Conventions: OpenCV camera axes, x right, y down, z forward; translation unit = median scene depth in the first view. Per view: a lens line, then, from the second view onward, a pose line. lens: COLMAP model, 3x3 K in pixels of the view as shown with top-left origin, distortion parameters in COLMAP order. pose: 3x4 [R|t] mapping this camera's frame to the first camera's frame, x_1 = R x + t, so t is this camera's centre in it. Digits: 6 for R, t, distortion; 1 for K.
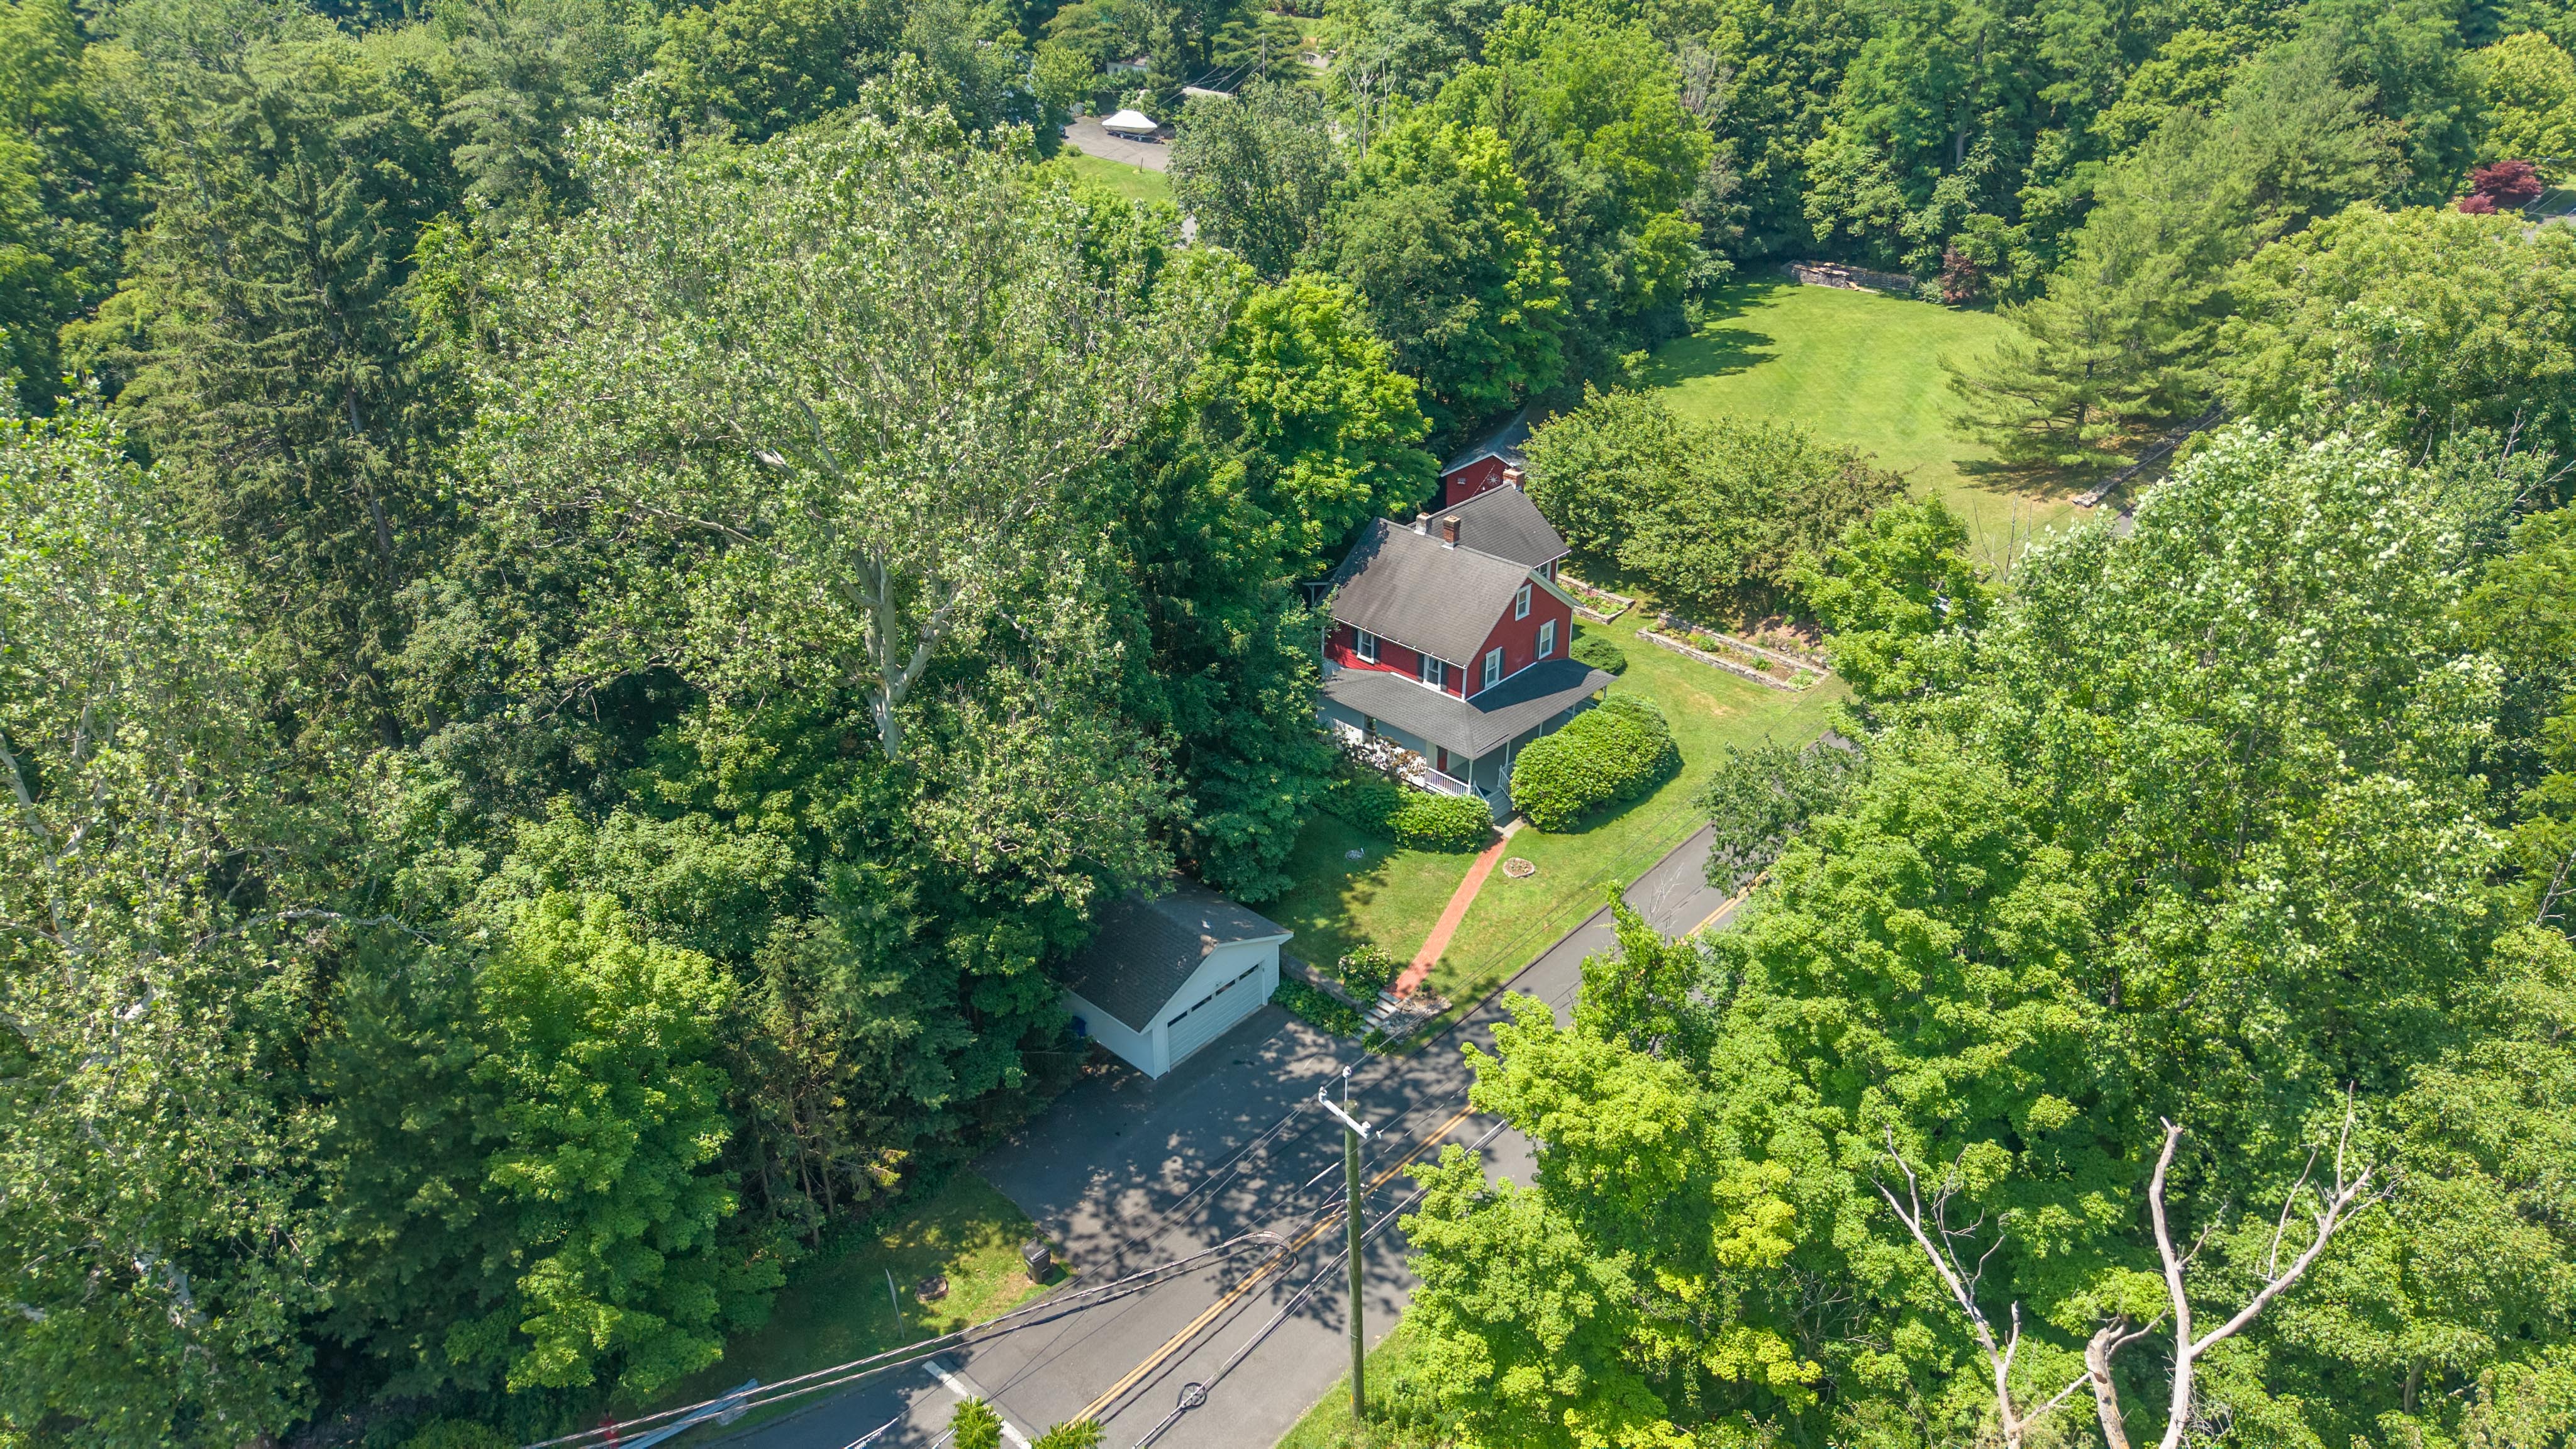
lens RADIAL K [[1754.9, 0, 1290.8], [0, 1754.9, 731.2], [0, 0, 1]] dist [0.003657, -0.001718]
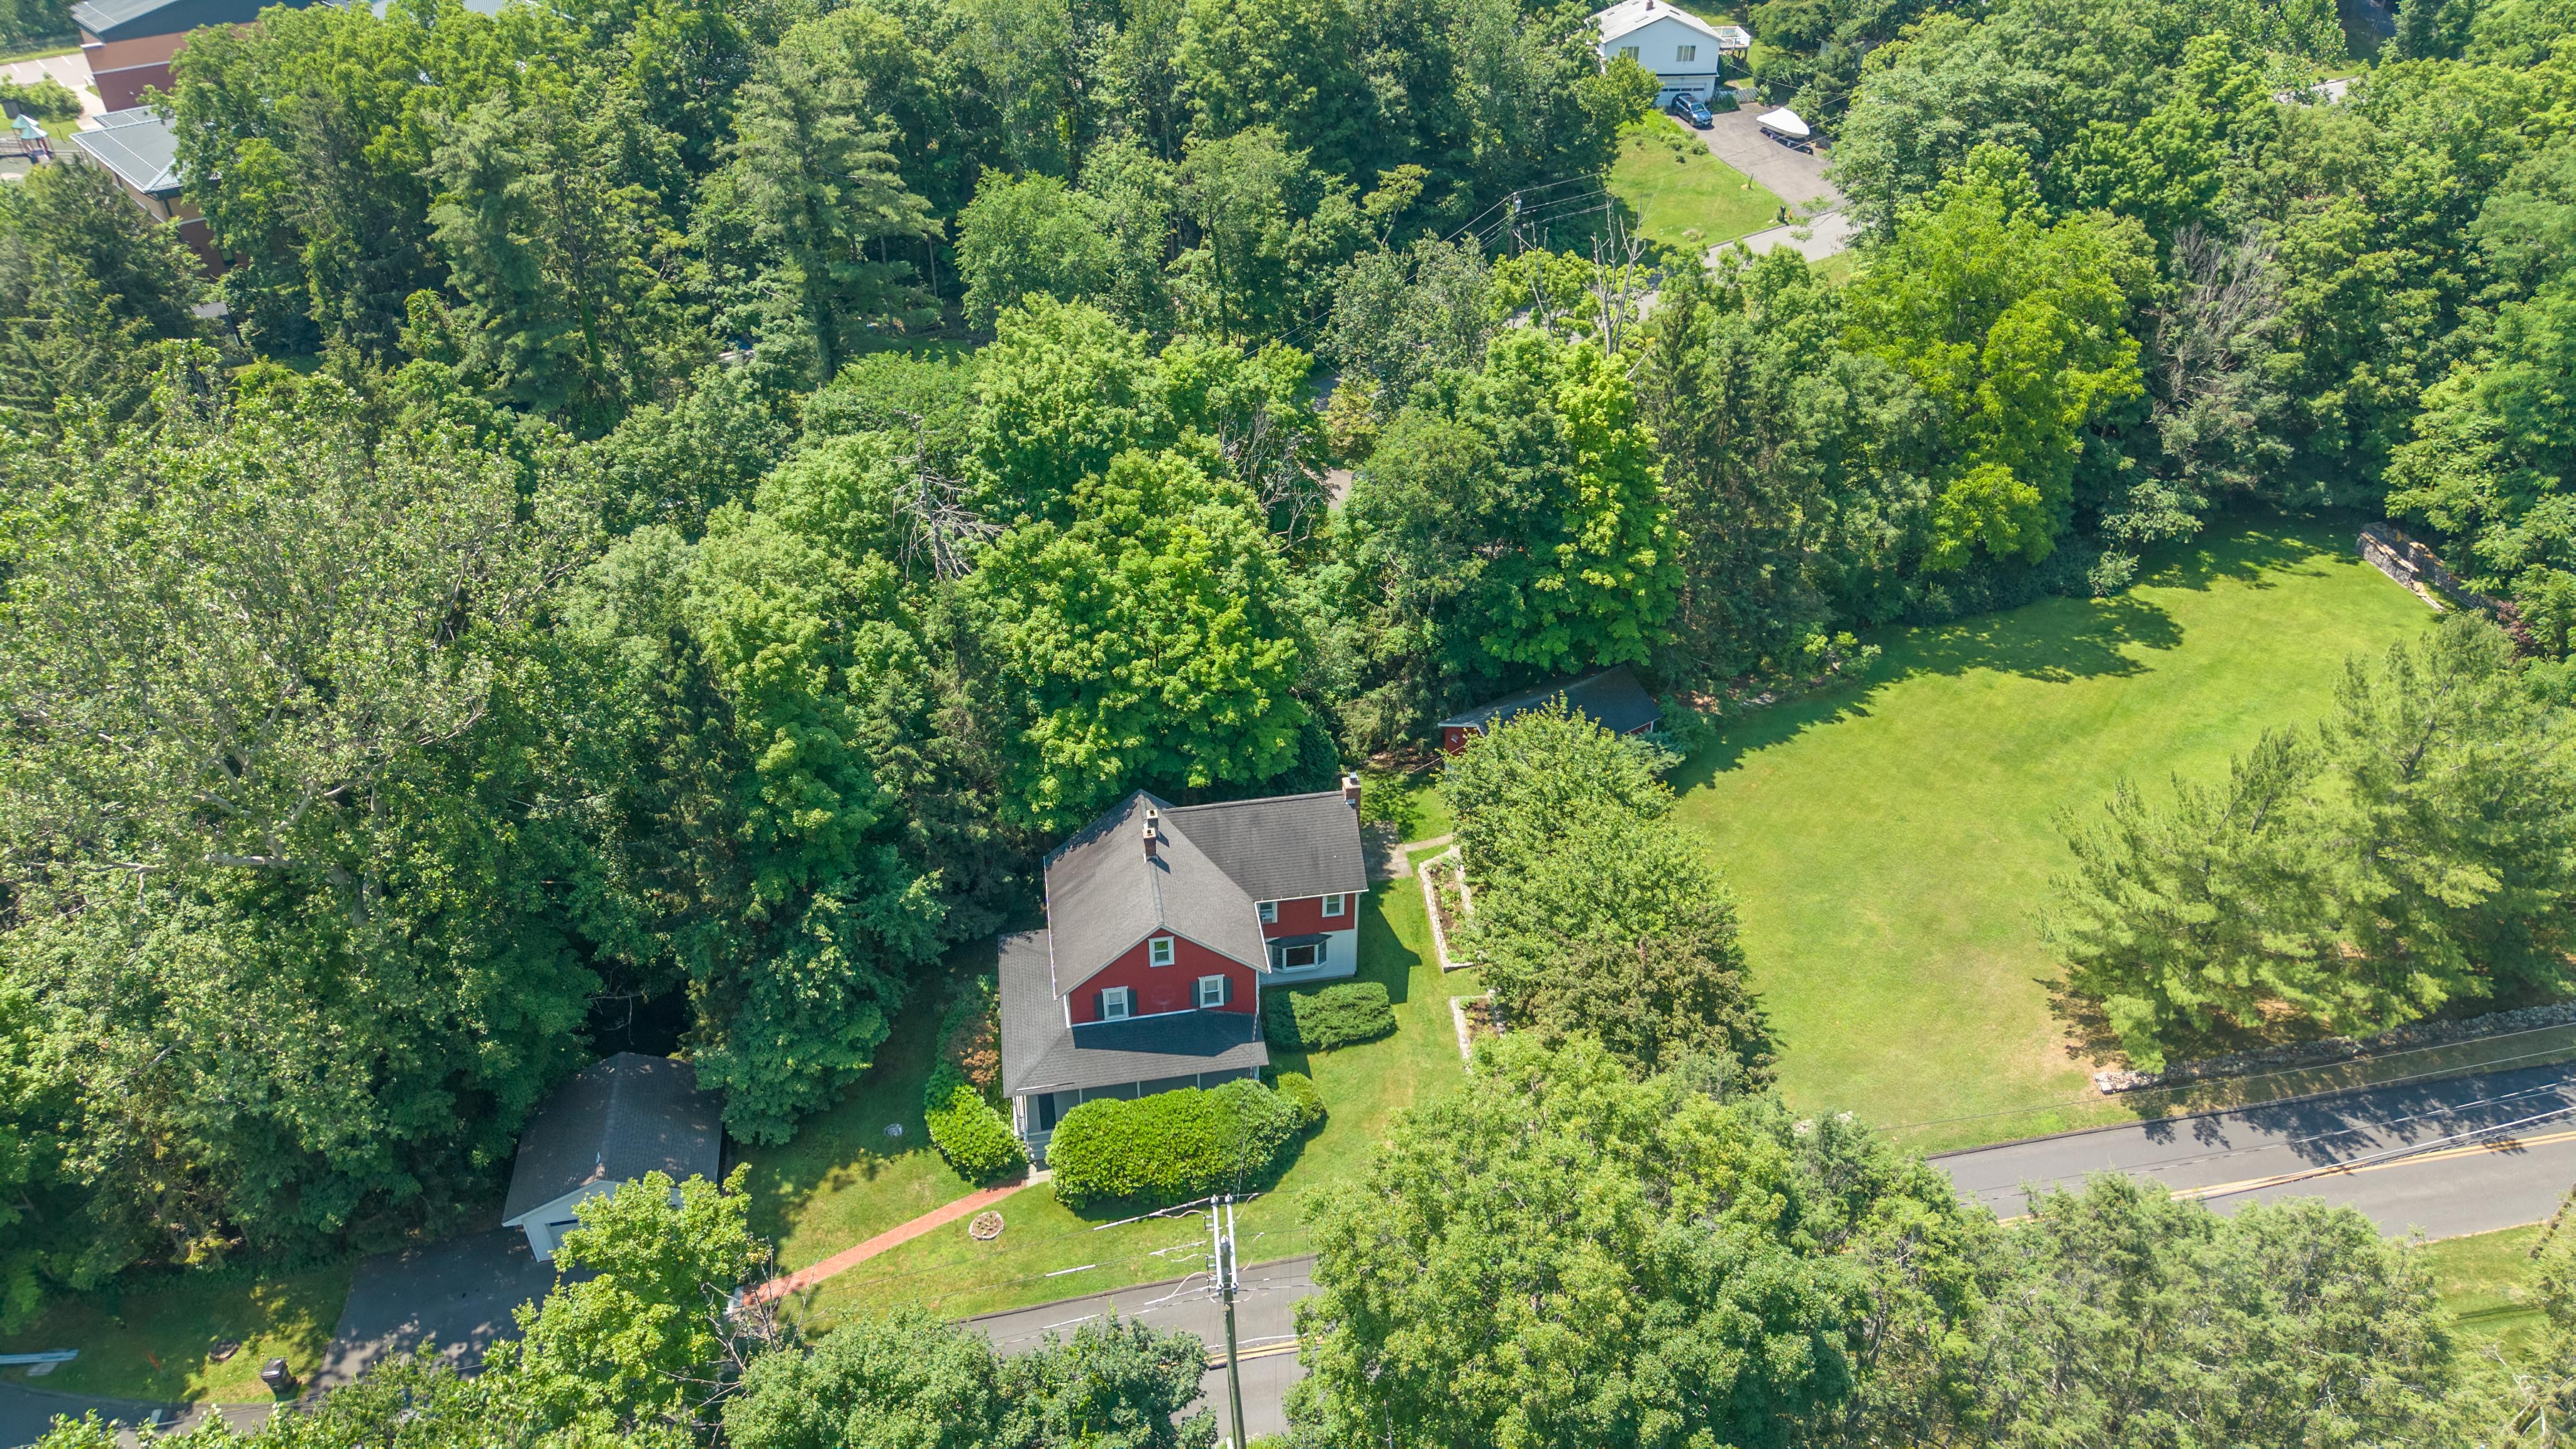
lens RADIAL K [[1754.9, 0, 1286.0], [0, 1754.9, 716.7], [0, 0, 1]] dist [0.003657, -0.001718]
pose [[0.801304, 0.342055, -0.490826, 0.333385], [-0.287134, 0.939644, 0.186071, -0.213437], [0.524848, -0.008167, 0.851157, 0.145178]]
